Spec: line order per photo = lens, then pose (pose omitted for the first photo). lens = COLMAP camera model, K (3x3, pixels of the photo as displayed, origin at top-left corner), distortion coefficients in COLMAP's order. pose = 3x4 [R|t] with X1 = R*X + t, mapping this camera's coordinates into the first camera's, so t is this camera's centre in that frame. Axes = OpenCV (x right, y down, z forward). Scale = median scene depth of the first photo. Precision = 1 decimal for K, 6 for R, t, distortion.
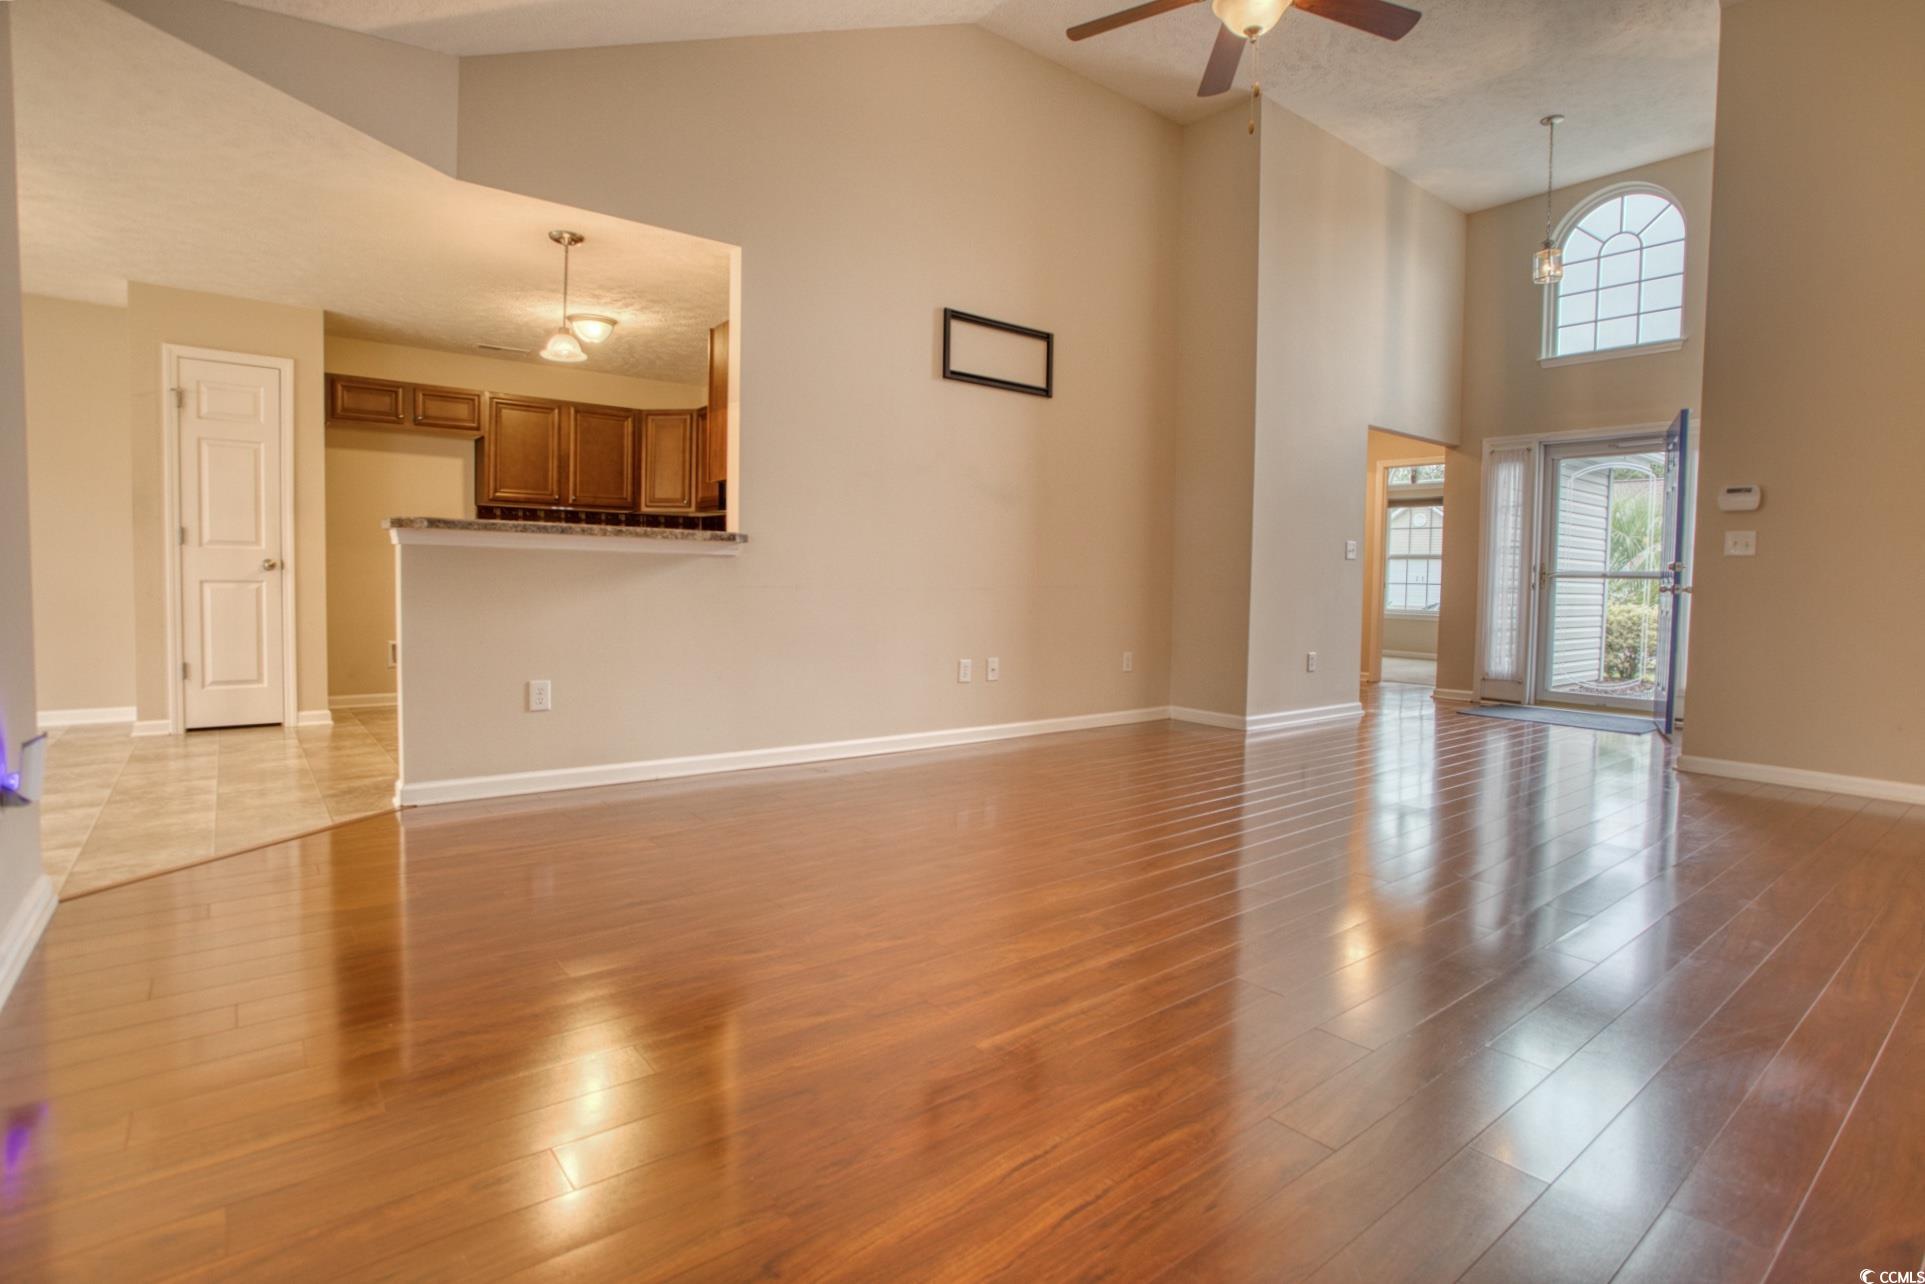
lens RADIAL K [[935.9, 0, 963.5], [0, 935.9, 627.0], [0, 0, 1]] dist [-0.071874, 0.031098]
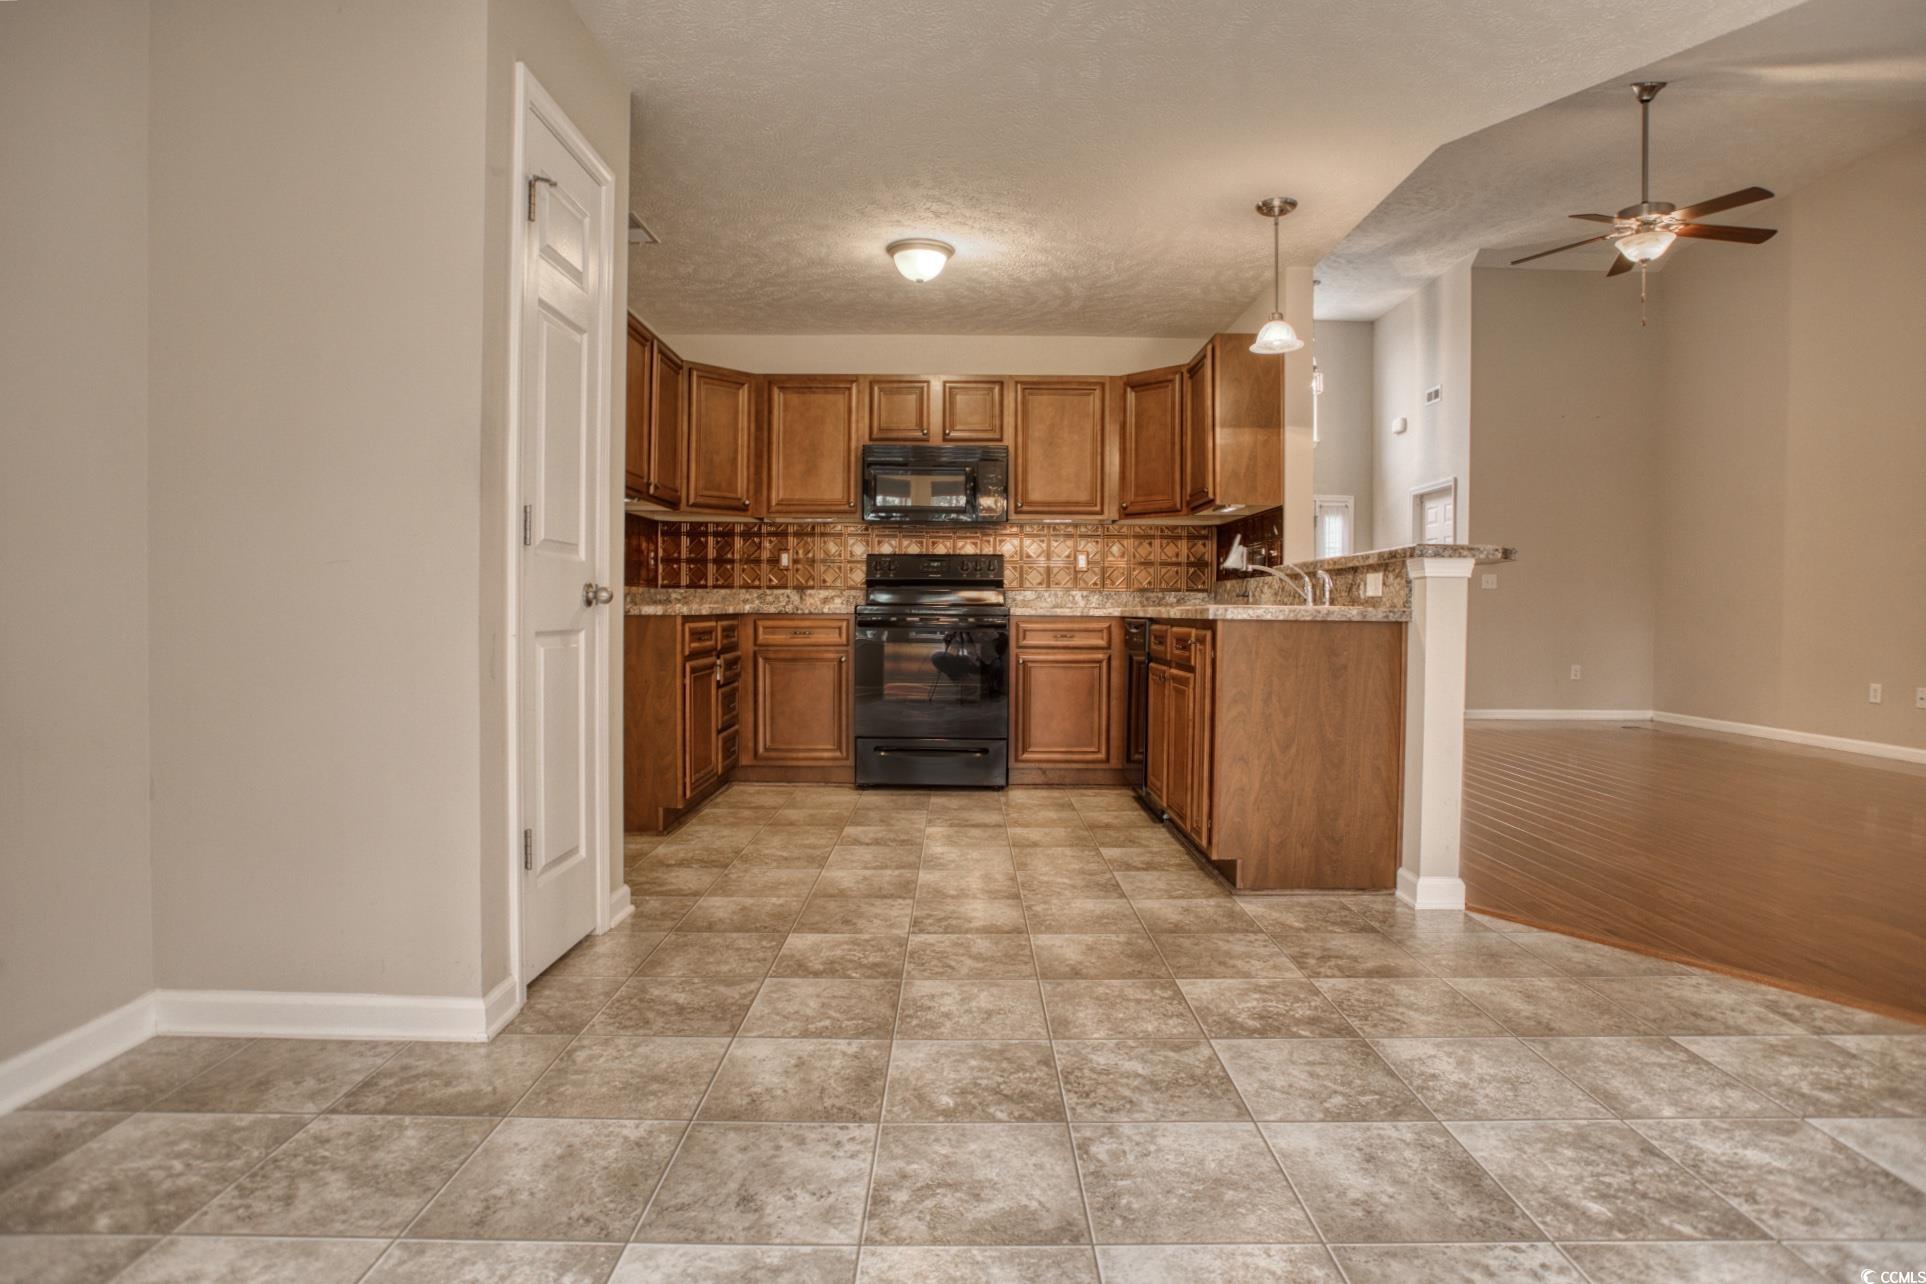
lens RADIAL K [[1000.4, 0, 962.7], [0, 1000.4, 623.3], [0, 0, 1]] dist [-0.062432, 0.029117]
pose [[0.622421, -0.024994, 0.782283, -1.024915], [0.043429, 0.999053, -0.002634, -0.043979], [-0.781477, 0.035614, 0.622917, 0.527833]]
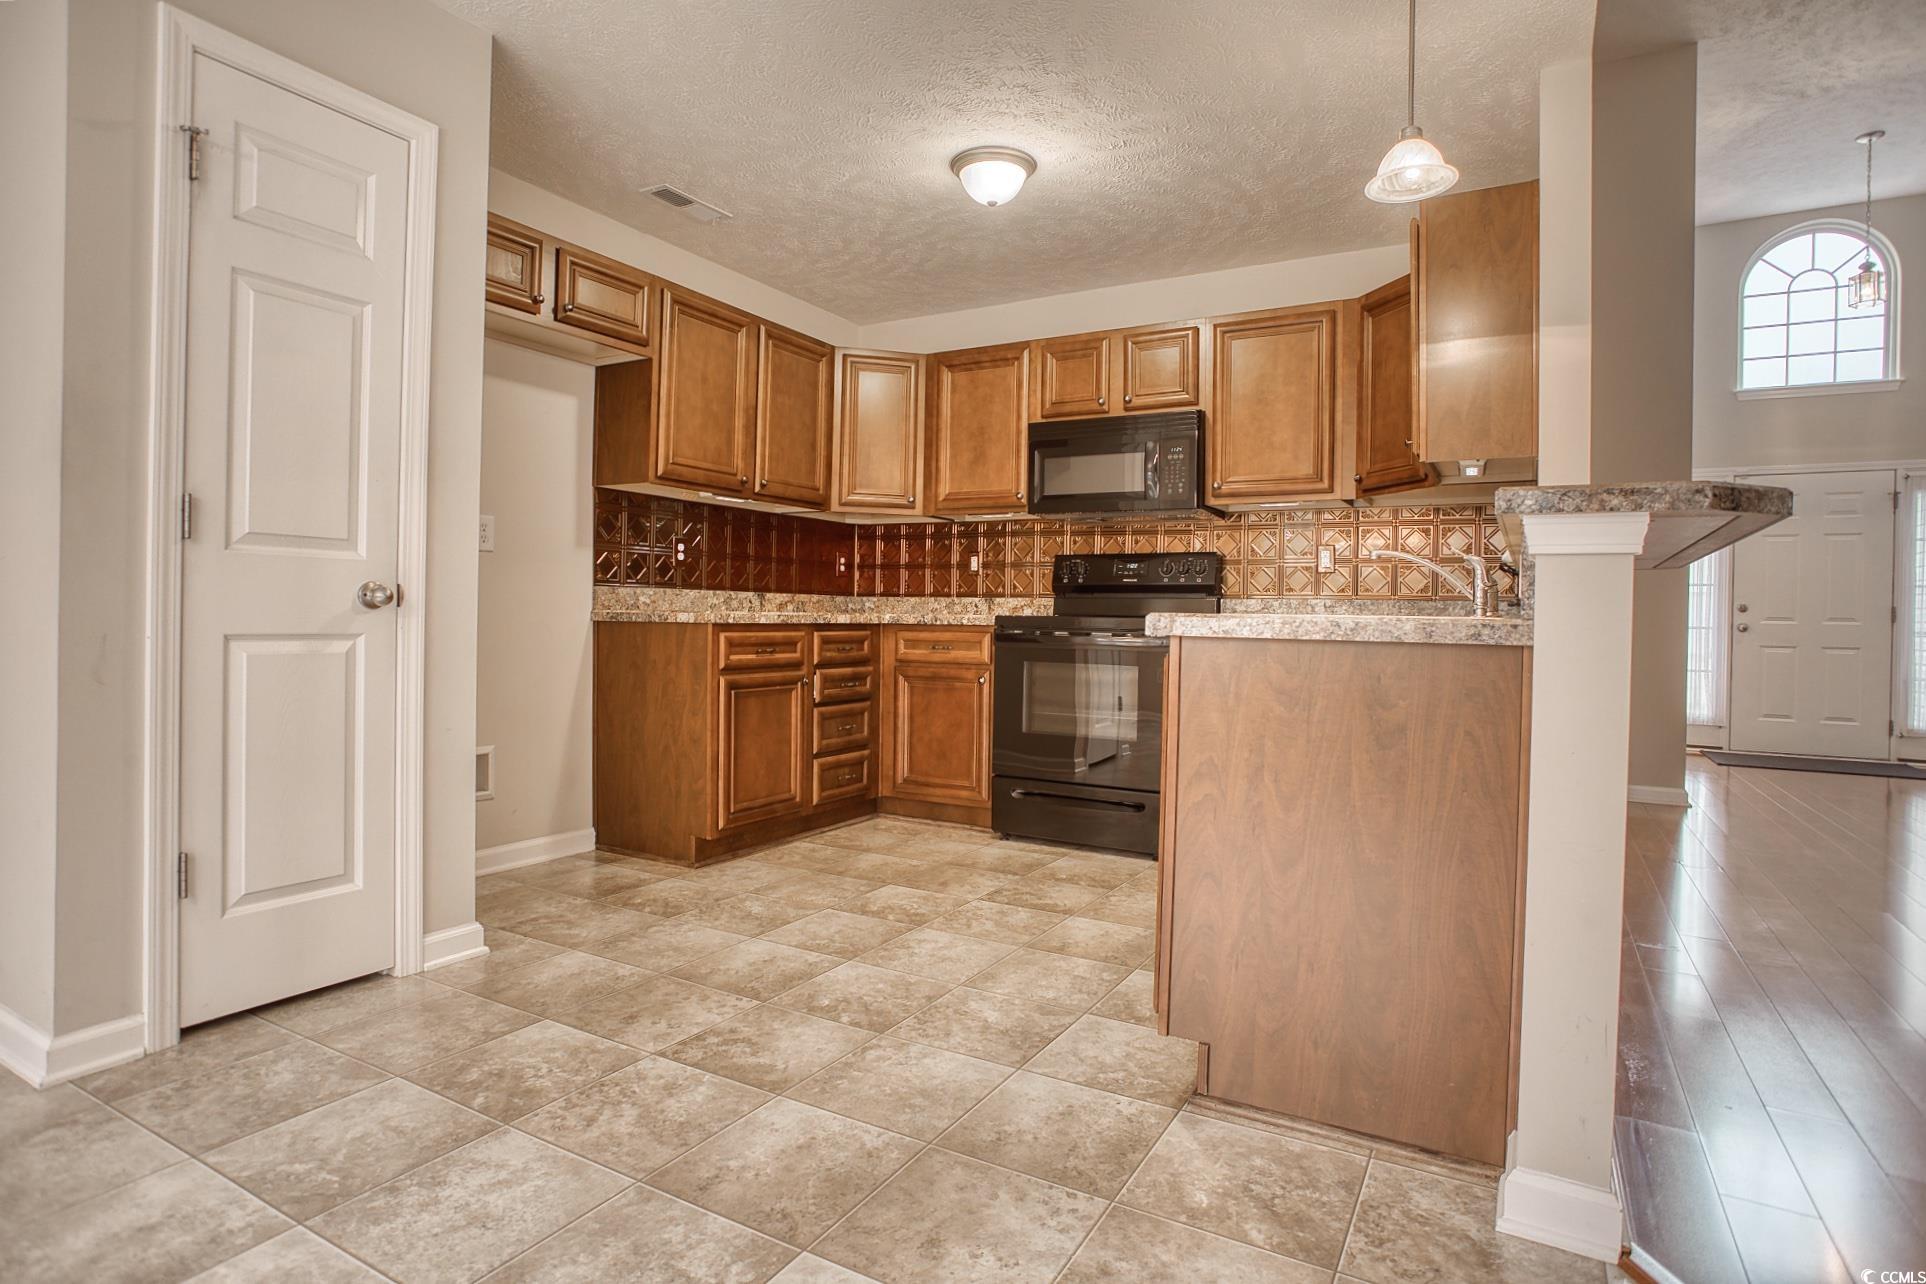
lens RADIAL K [[1000.4, 0, 962.7], [0, 1000.4, 623.3], [0, 0, 1]] dist [-0.062432, 0.029117]
pose [[0.928062, -0.003337, 0.372412, -0.682797], [0.017560, 0.999240, -0.034806, -0.035256], [-0.372012, 0.038842, 0.927415, 0.478887]]
